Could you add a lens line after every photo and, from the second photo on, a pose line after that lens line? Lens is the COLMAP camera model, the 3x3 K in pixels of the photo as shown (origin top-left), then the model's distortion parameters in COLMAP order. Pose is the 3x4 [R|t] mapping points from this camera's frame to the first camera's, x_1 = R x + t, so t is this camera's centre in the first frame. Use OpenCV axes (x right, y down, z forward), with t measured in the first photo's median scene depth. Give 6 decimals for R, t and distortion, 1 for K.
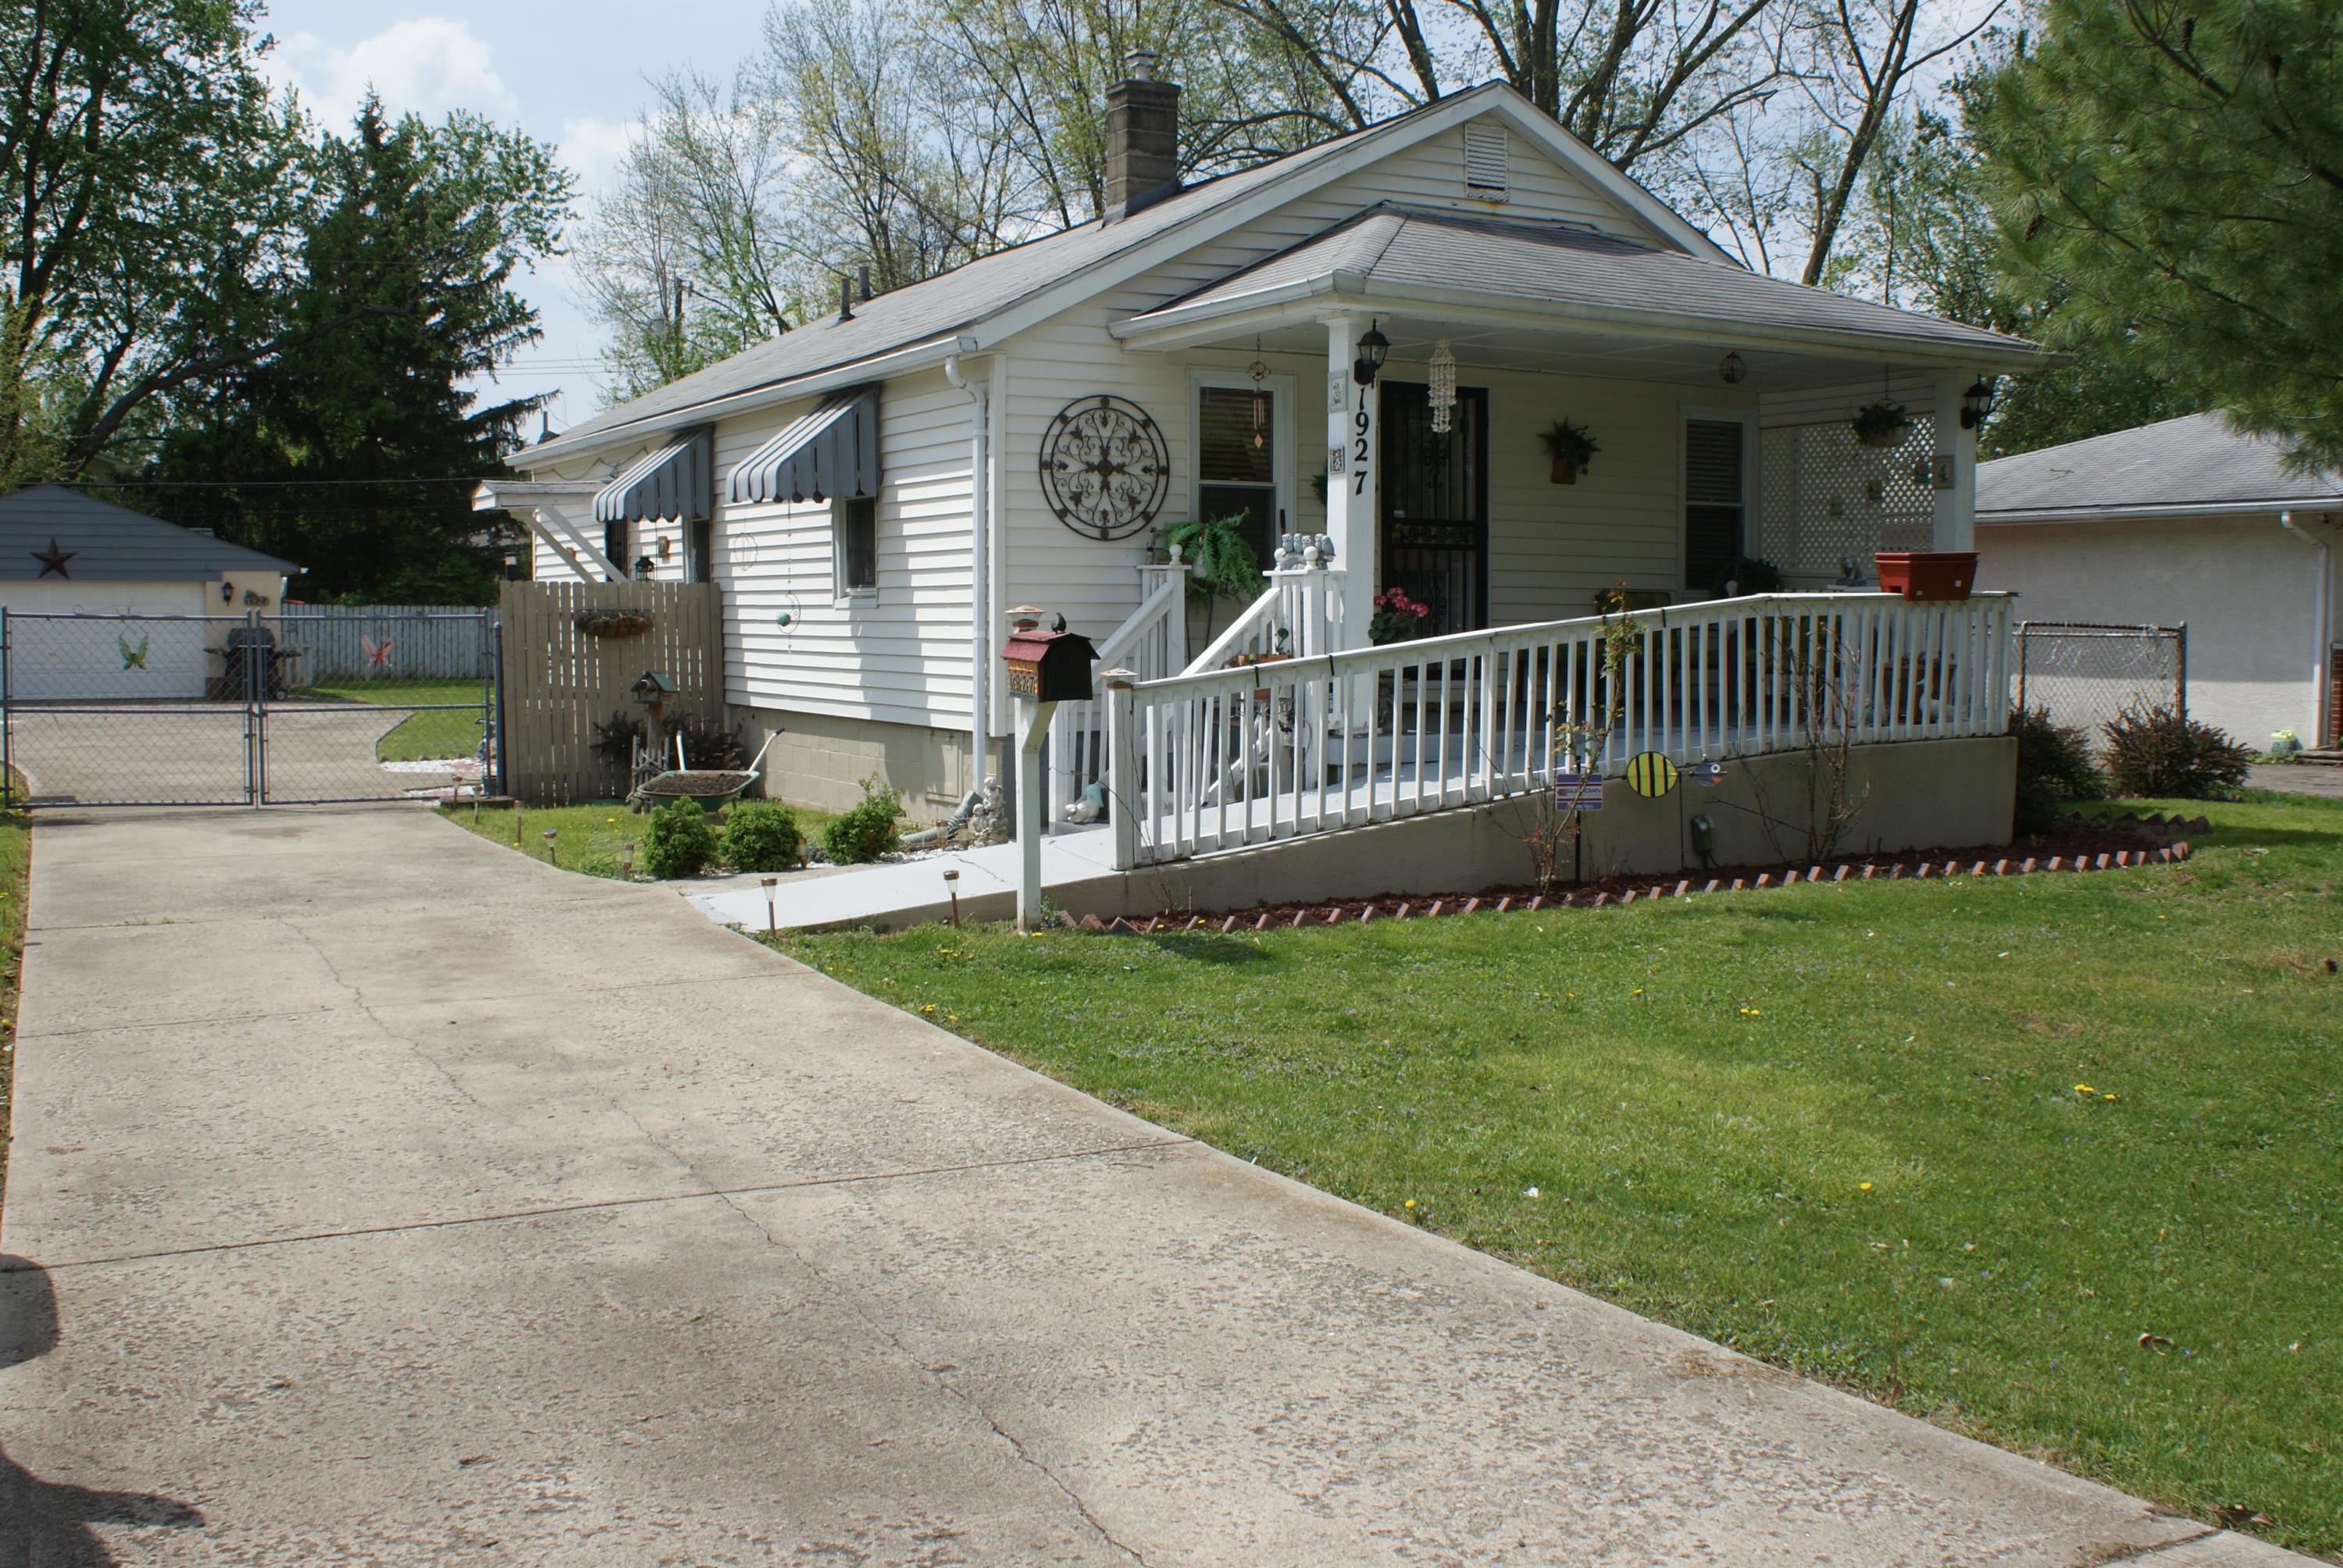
lens RADIAL K [[2279.7, 0, 1171.5], [0, 2279.7, 784.0], [0, 0, 1]] dist [0.085590, -0.317663]
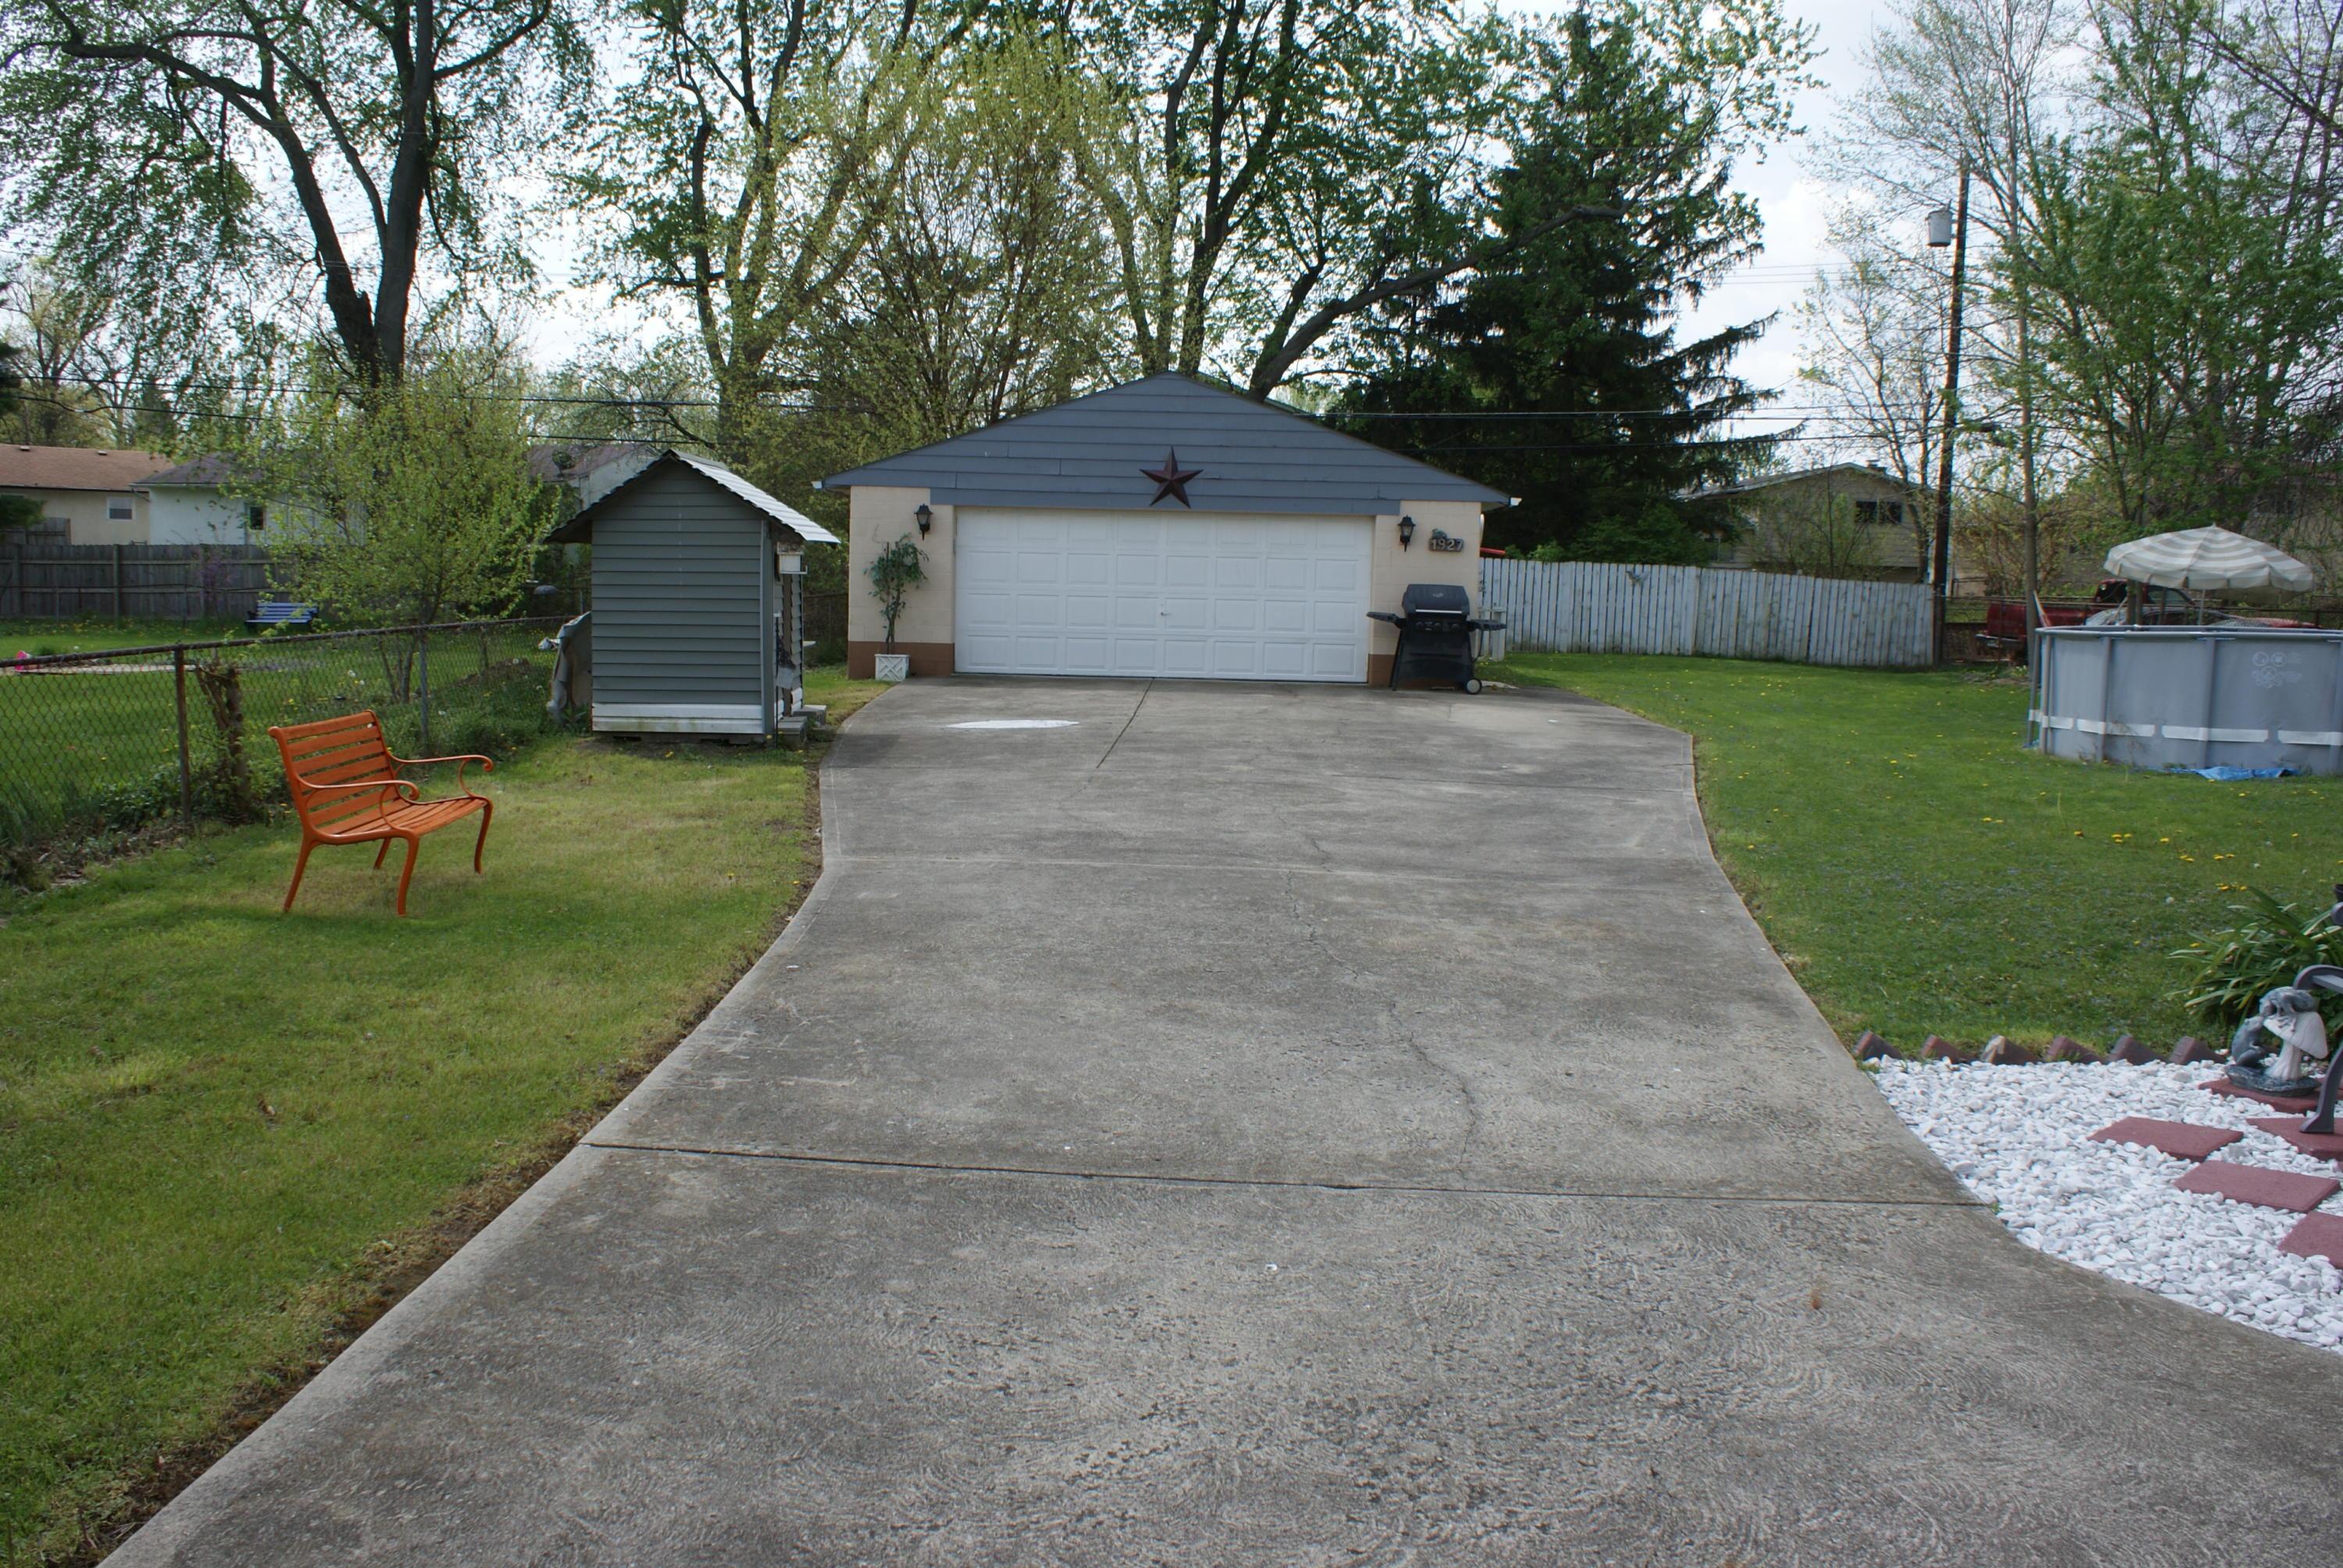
lens RADIAL K [[1847.6, 0, 1171.5], [0, 1847.6, 784.0], [0, 0, 1]] dist [-0.166515, 0.134369]
pose [[0.870548, 0.074272, -0.486446, -0.155767], [-0.056377, 0.997088, 0.051346, -0.025767], [0.488843, -0.017274, 0.872201, 0.377751]]
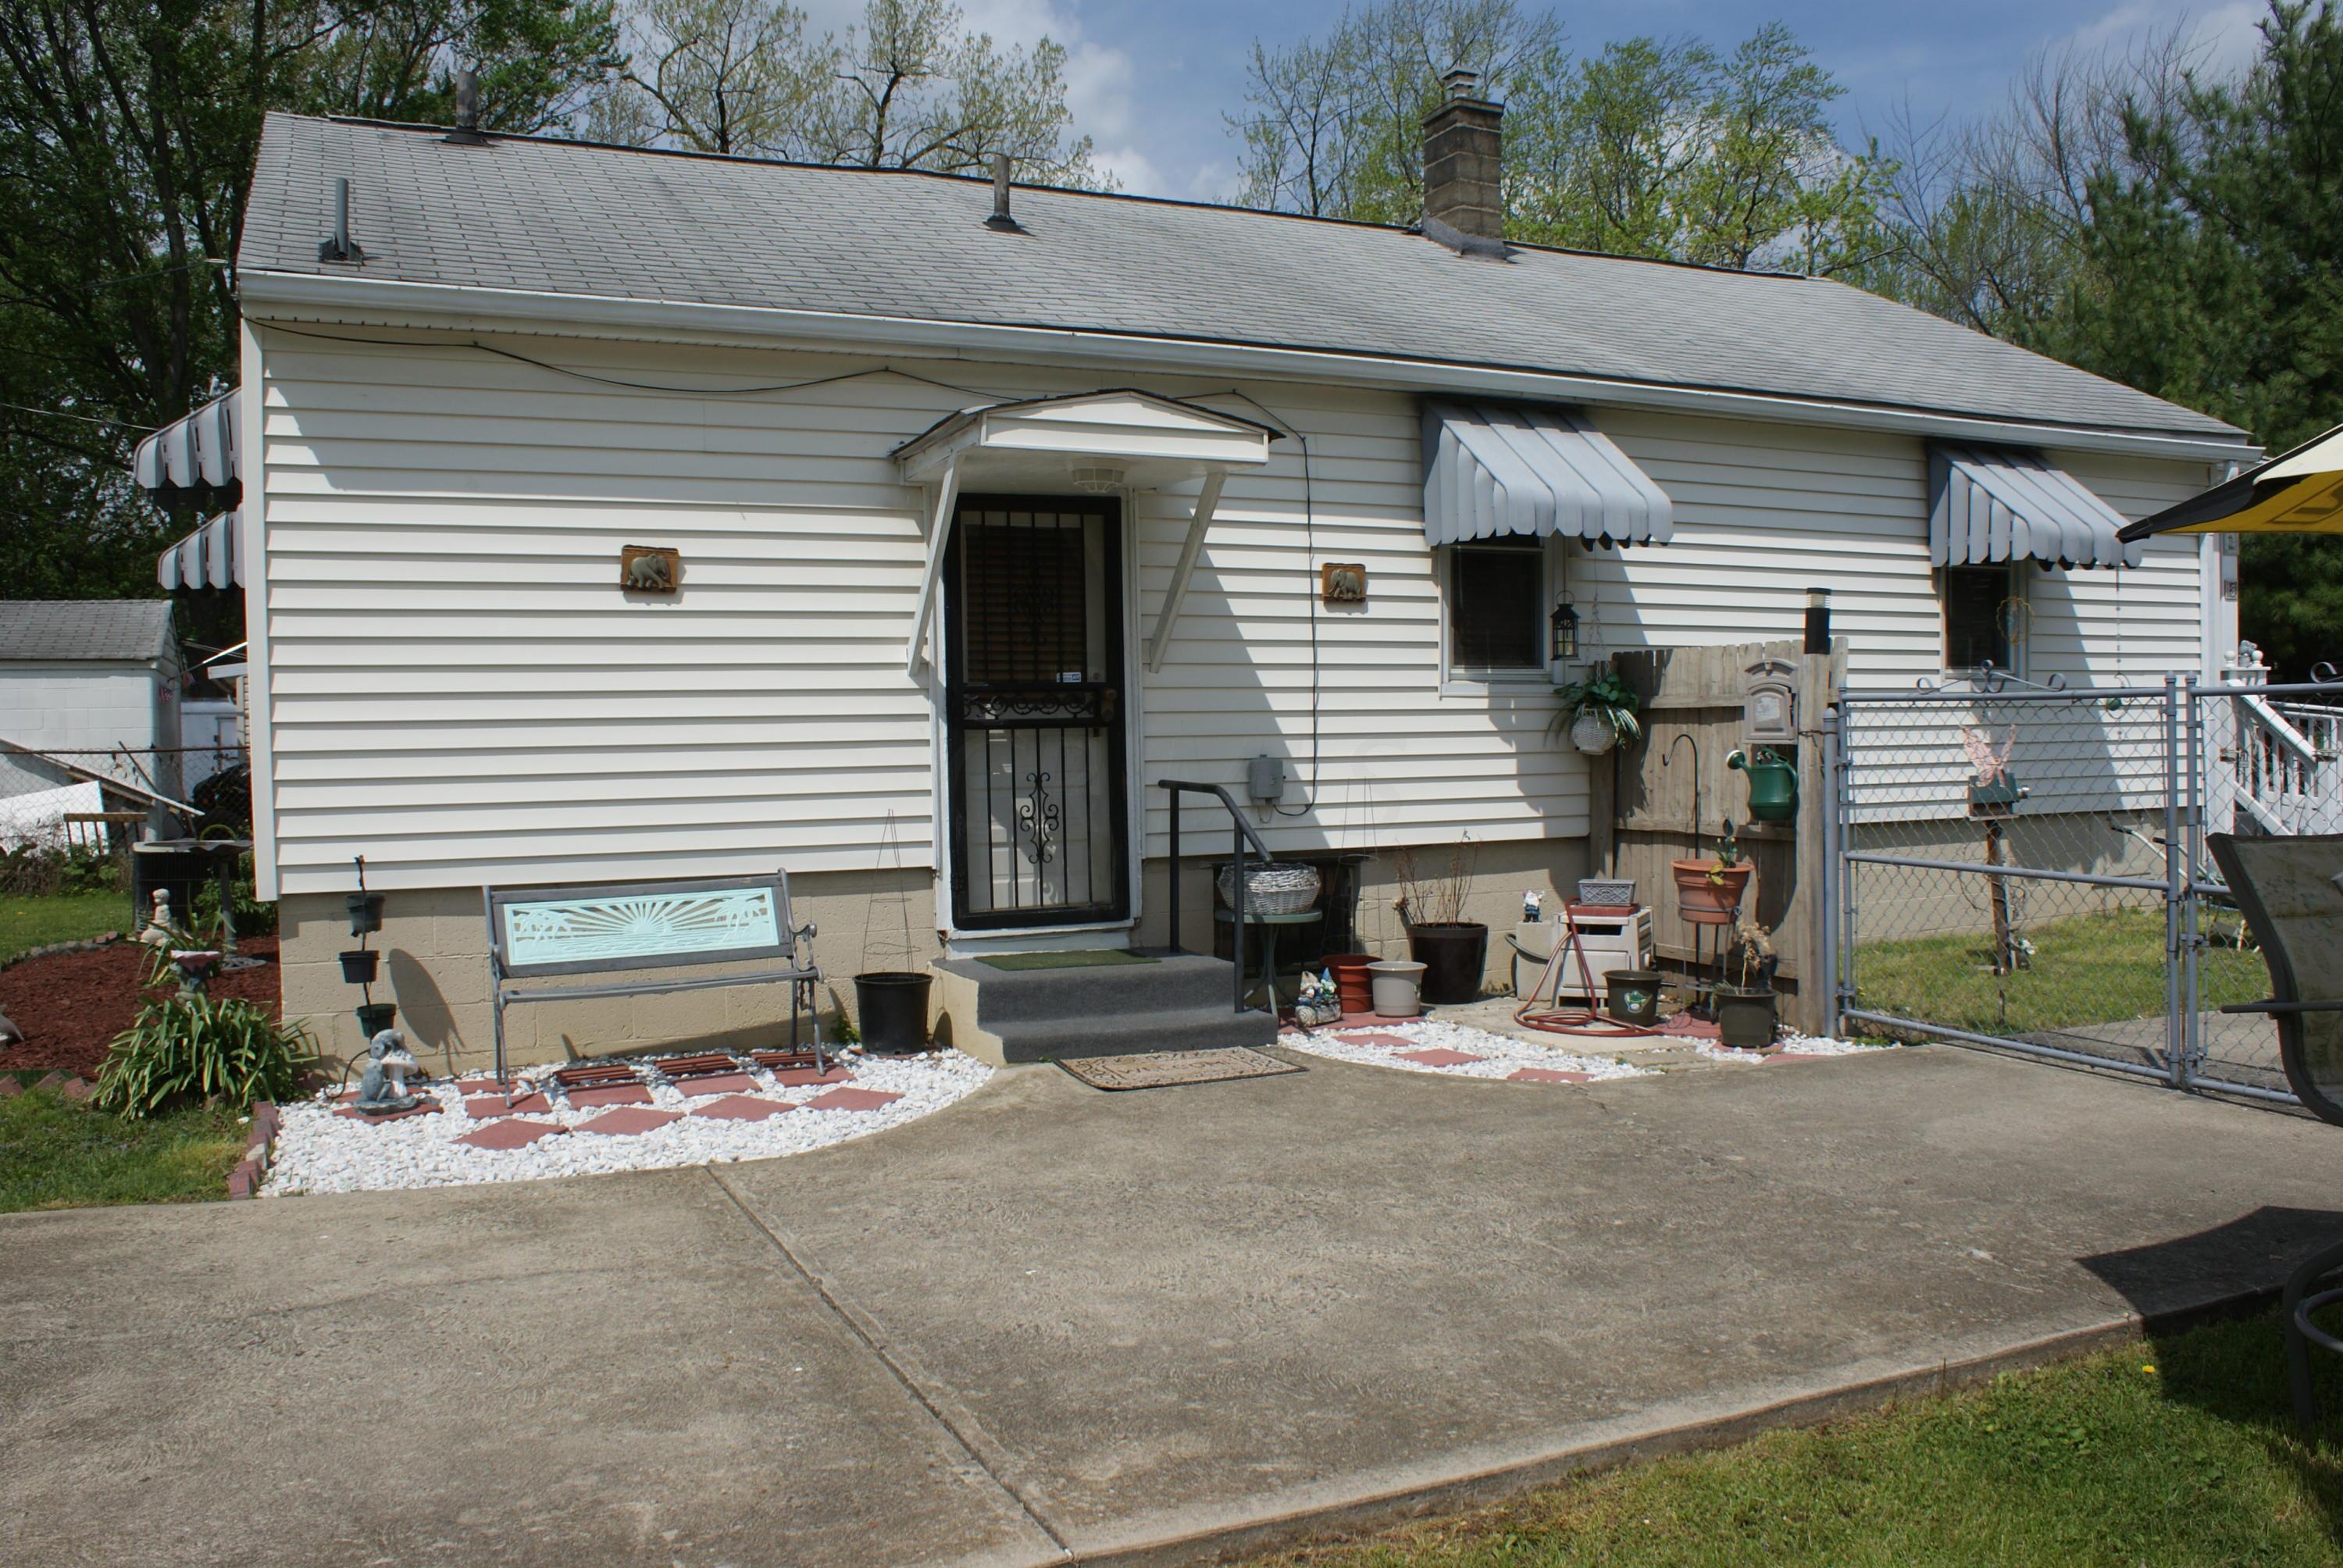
lens RADIAL K [[1847.6, 0, 1171.5], [0, 1847.6, 784.0], [0, 0, 1]] dist [-0.166515, 0.134369]
pose [[0.053880, -0.037399, 0.997847, -0.284047], [0.084195, 0.995910, 0.032780, -0.030472], [-0.994992, 0.082247, 0.056808, 0.431179]]
